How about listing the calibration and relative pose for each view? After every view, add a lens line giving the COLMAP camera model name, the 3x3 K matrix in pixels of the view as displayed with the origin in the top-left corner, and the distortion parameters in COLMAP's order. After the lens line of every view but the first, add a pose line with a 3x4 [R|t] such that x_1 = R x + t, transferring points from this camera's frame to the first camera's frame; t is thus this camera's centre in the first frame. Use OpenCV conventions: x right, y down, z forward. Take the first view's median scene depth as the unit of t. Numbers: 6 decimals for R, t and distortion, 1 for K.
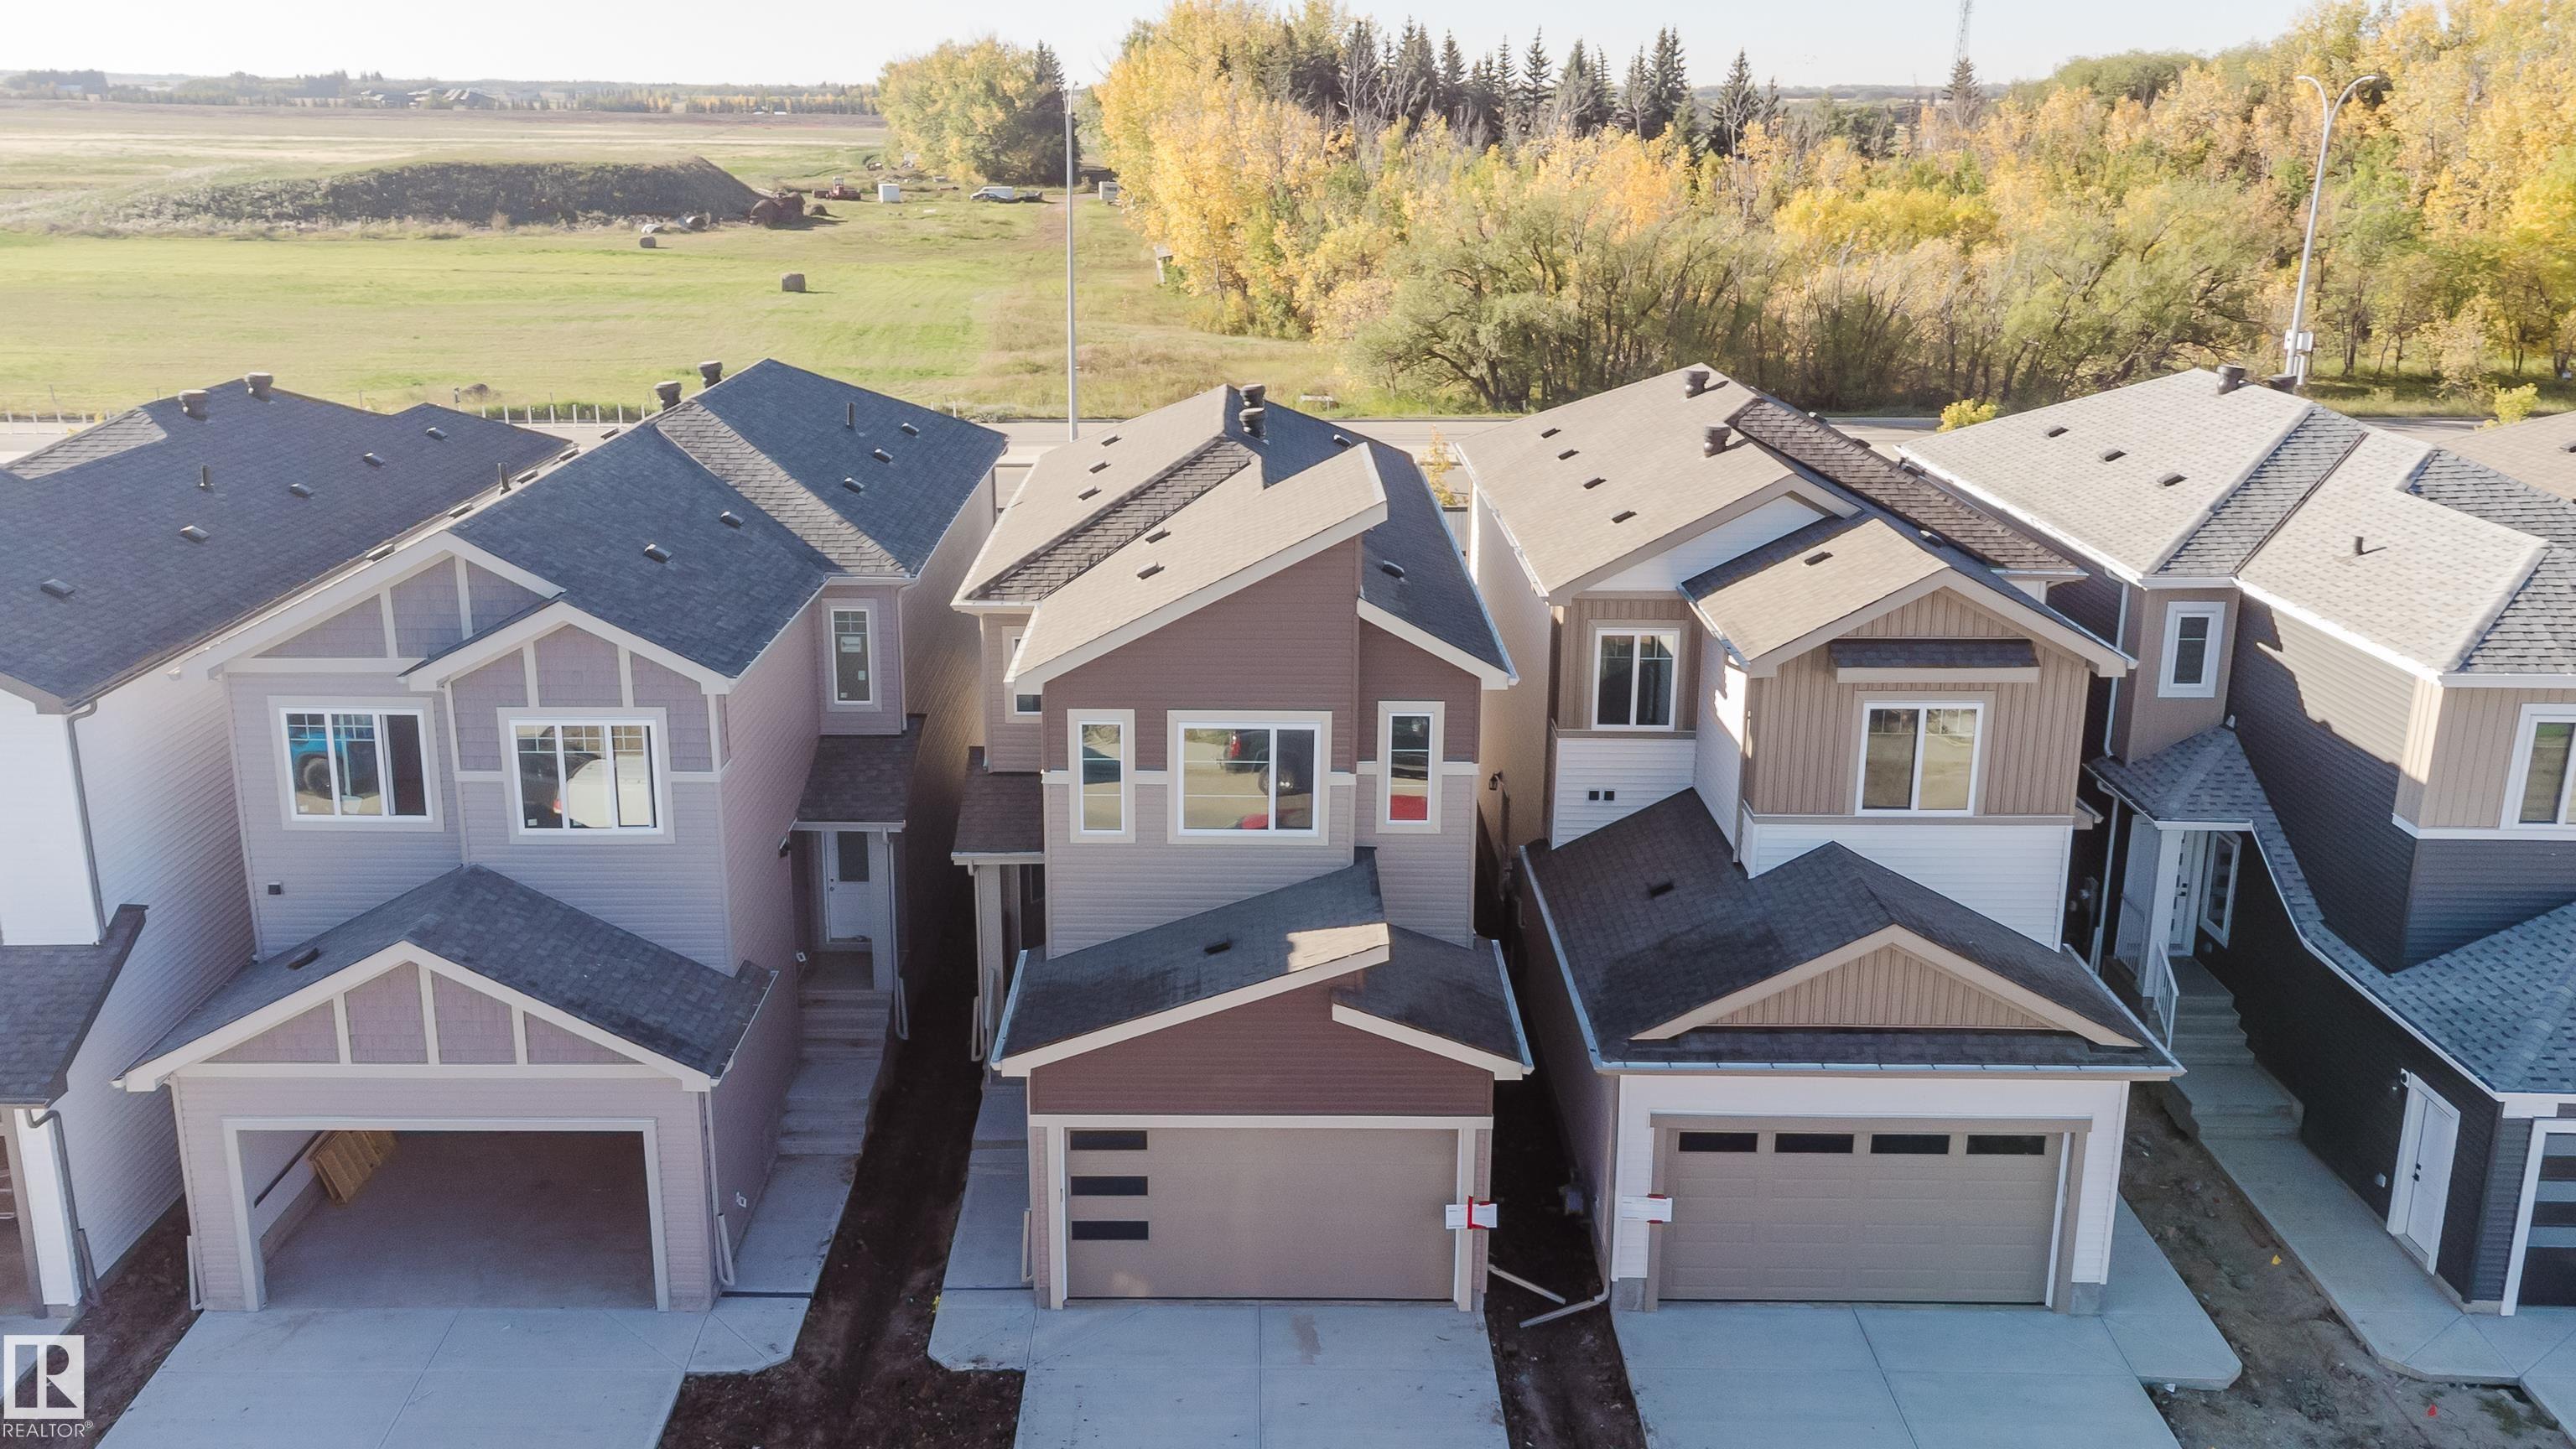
lens RADIAL K [[2160.3, 0, 1244.3], [0, 2160.3, 707.1], [0, 0, 1]] dist [0.045311, 0.008463]
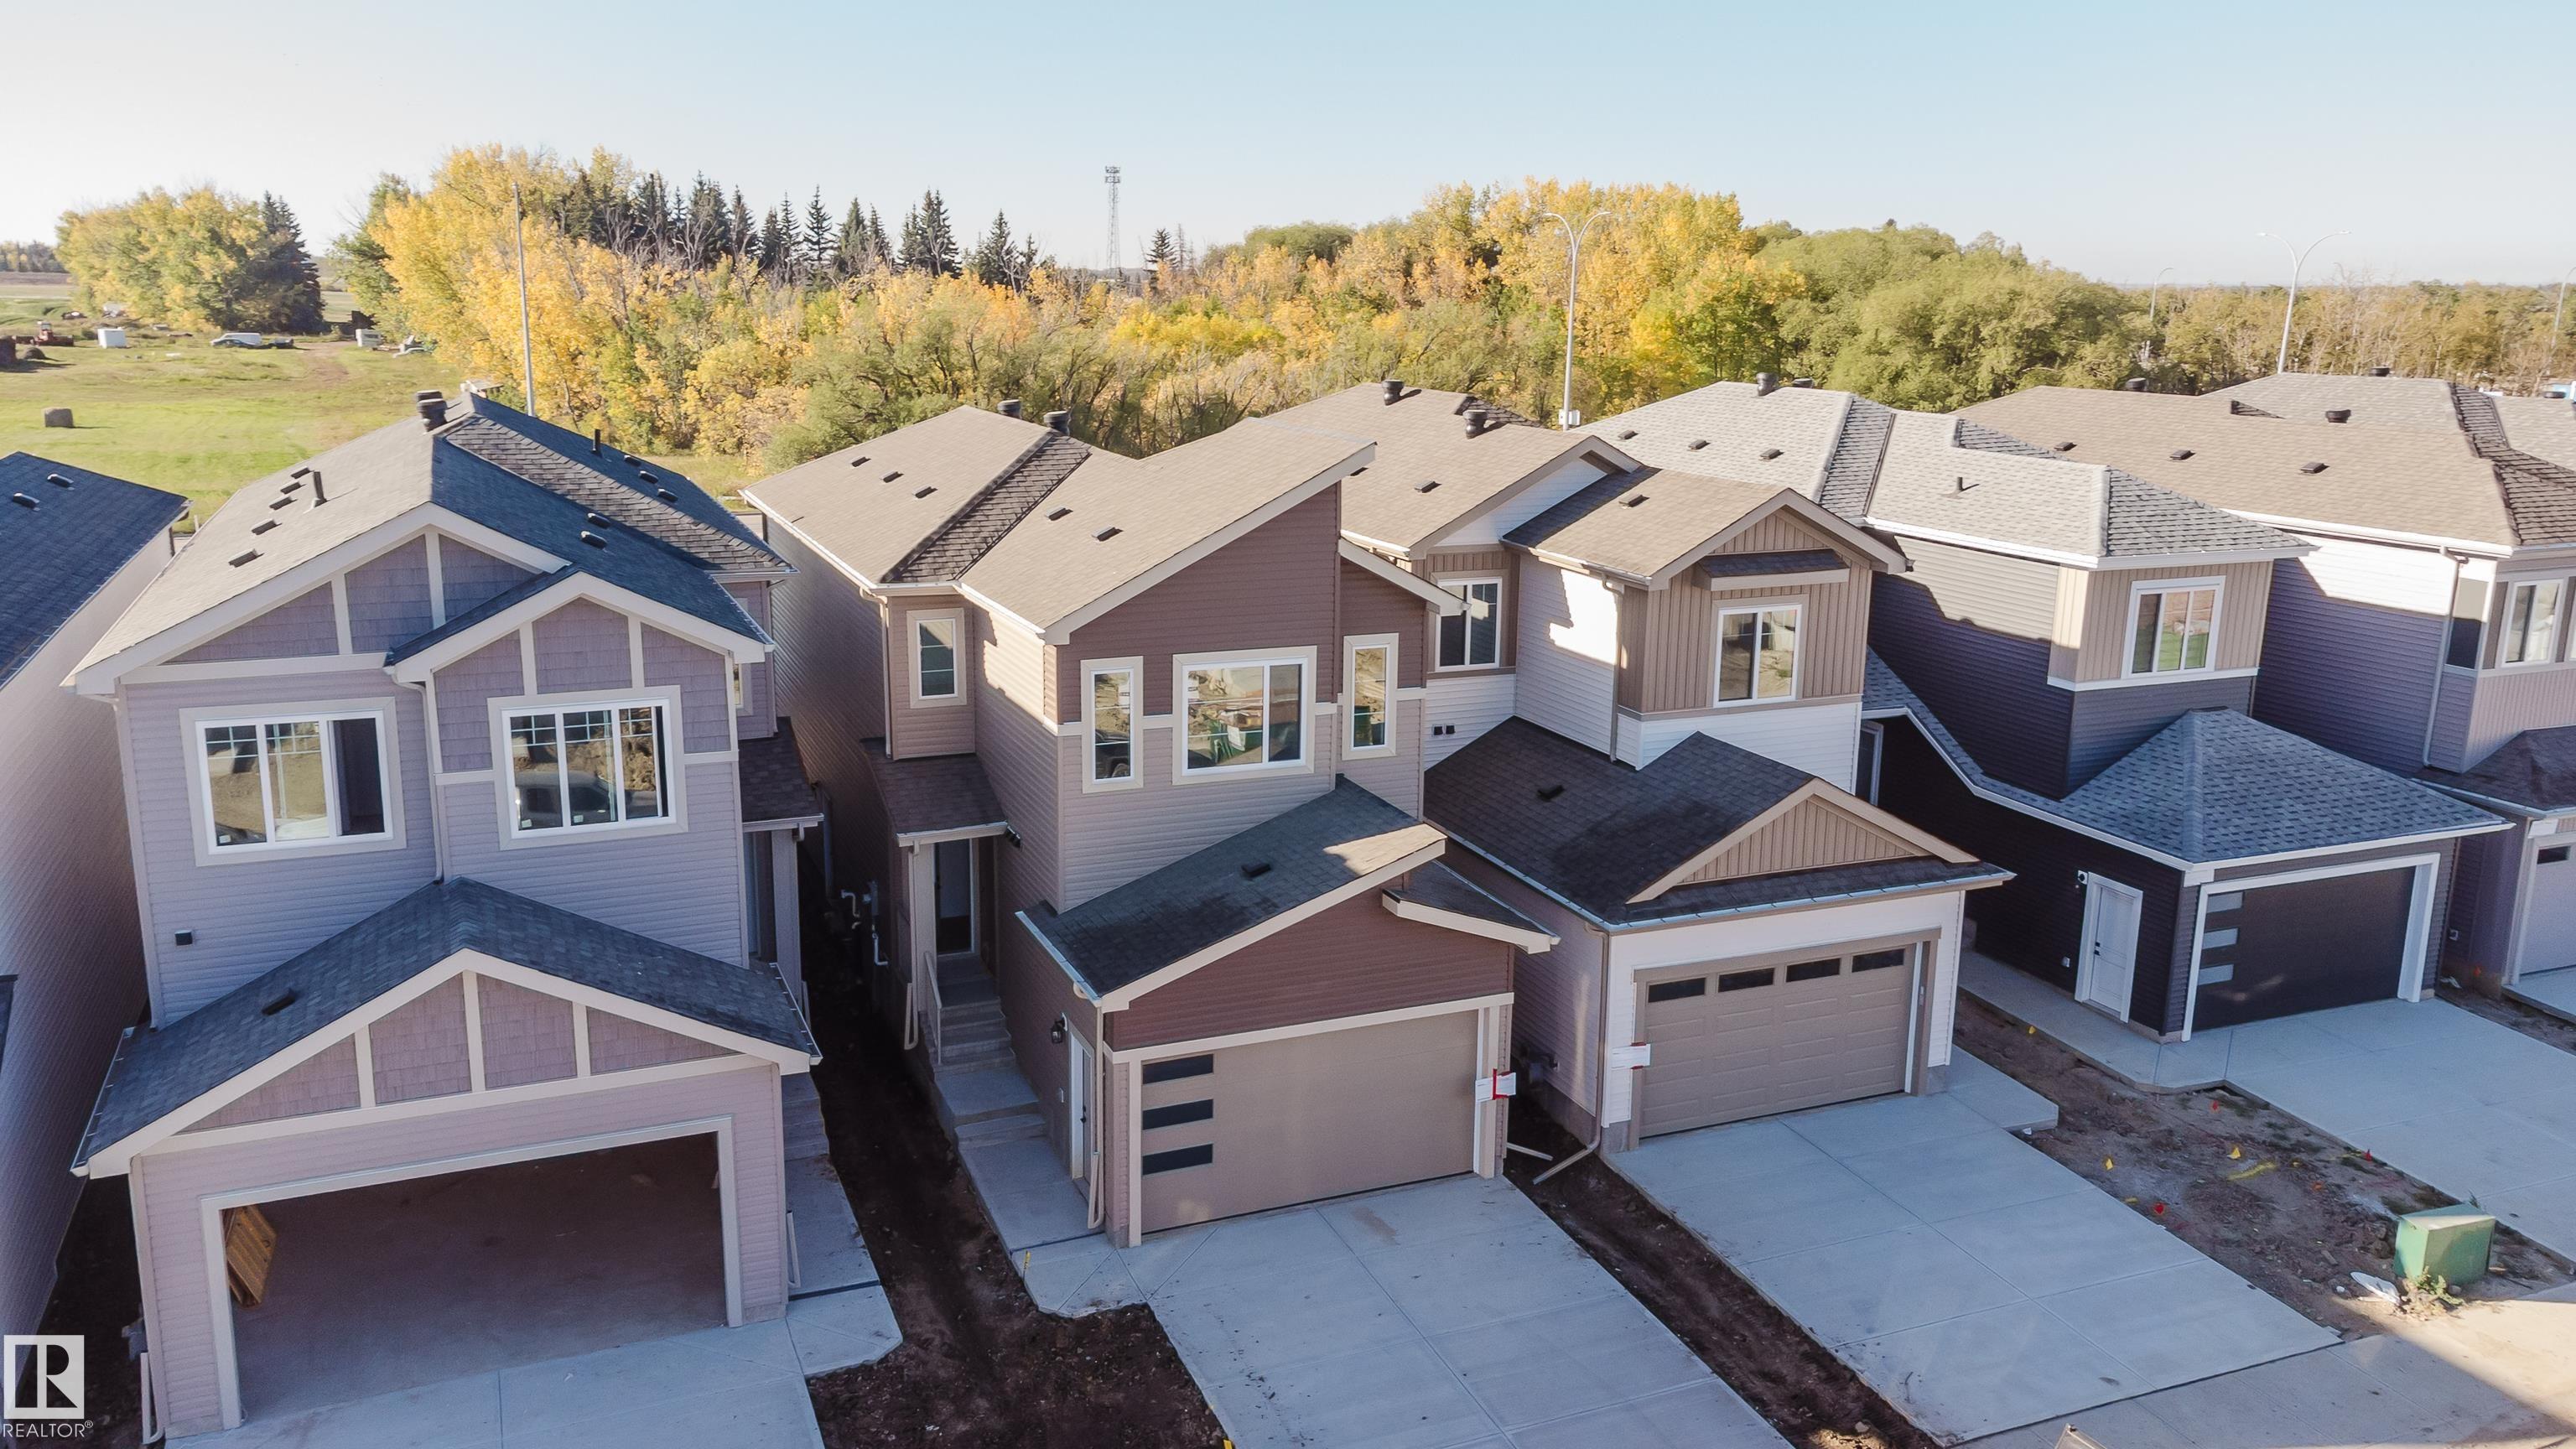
lens RADIAL K [[1920.0, 0, 1287.9], [0, 1920.0, 704.3], [0, 0, 1]] dist [0.046212, 0.009365]
pose [[0.919612, -0.077669, 0.385072, -0.338127], [0.098407, 0.994551, -0.034412, 0.061814], [-0.380301, 0.069539, 0.922245, 0.120373]]
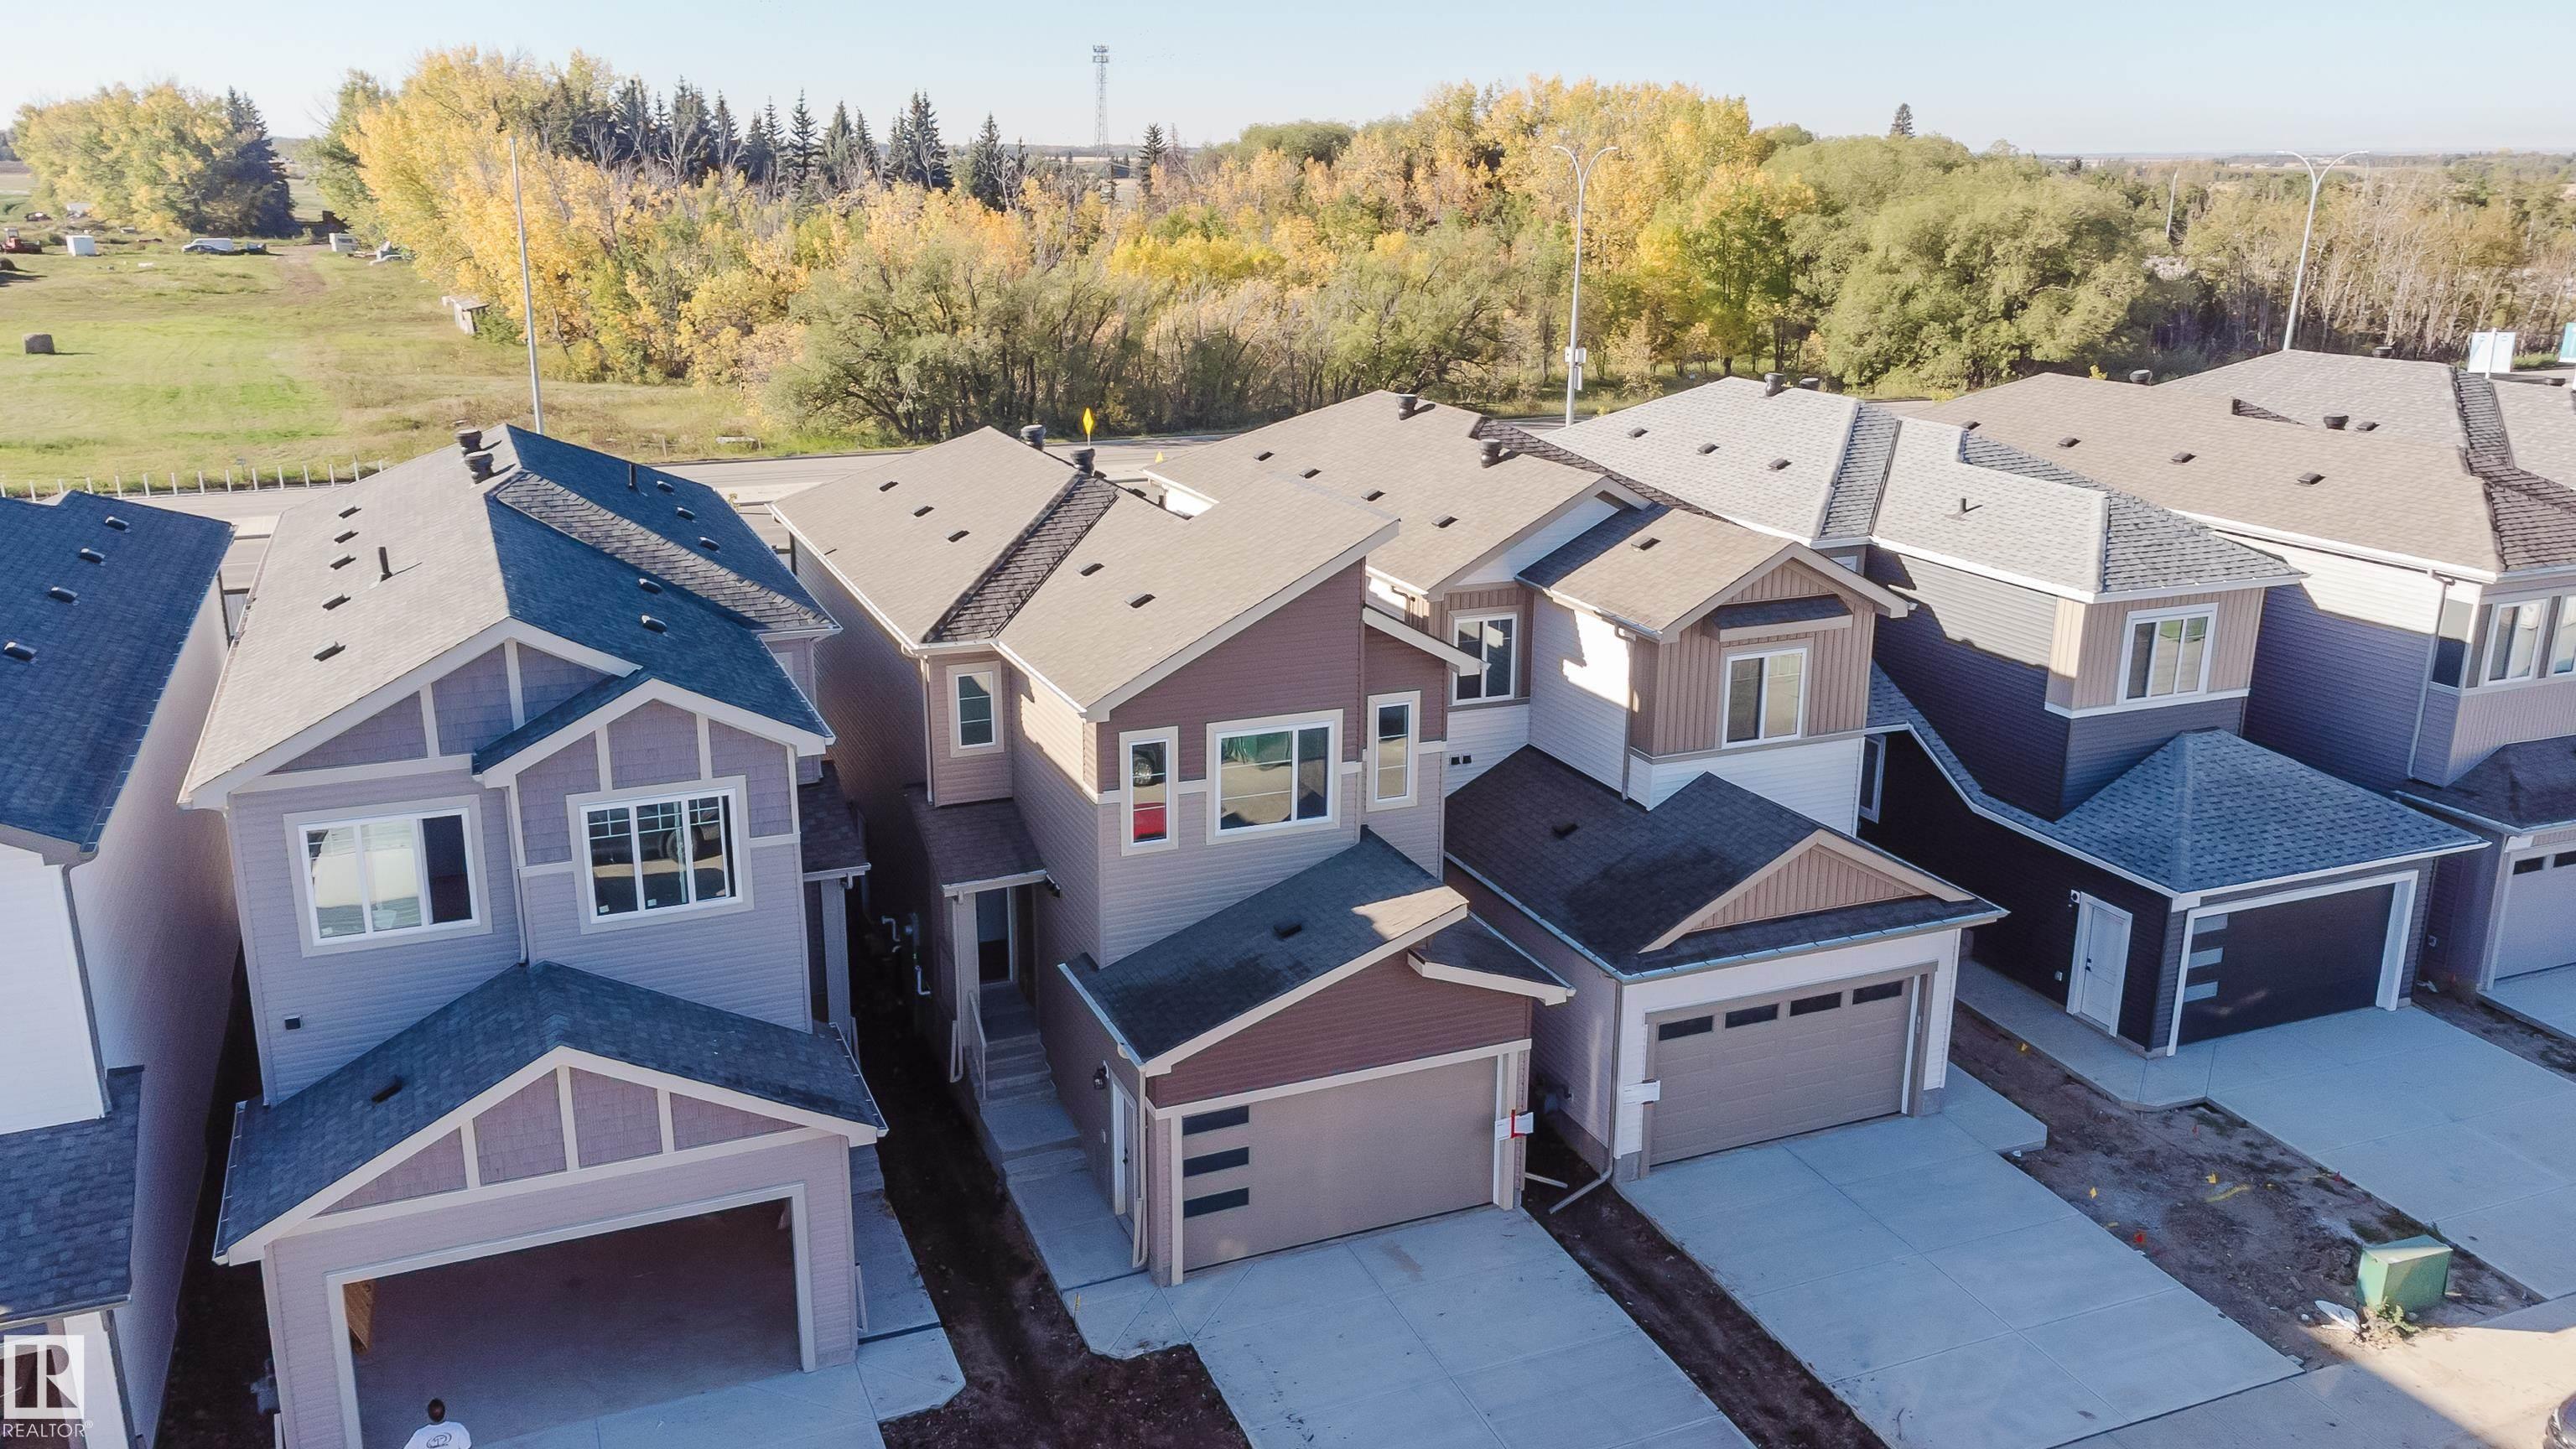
lens RADIAL K [[1954.5, 0, 1285.9], [0, 1954.5, 706.0], [0, 0, 1]] dist [0.046070, 0.008859]
pose [[0.918802, -0.104976, 0.380503, -0.368036], [0.104858, 0.994263, 0.021103, -0.023656], [-0.380535, 0.020509, 0.924539, 0.066340]]
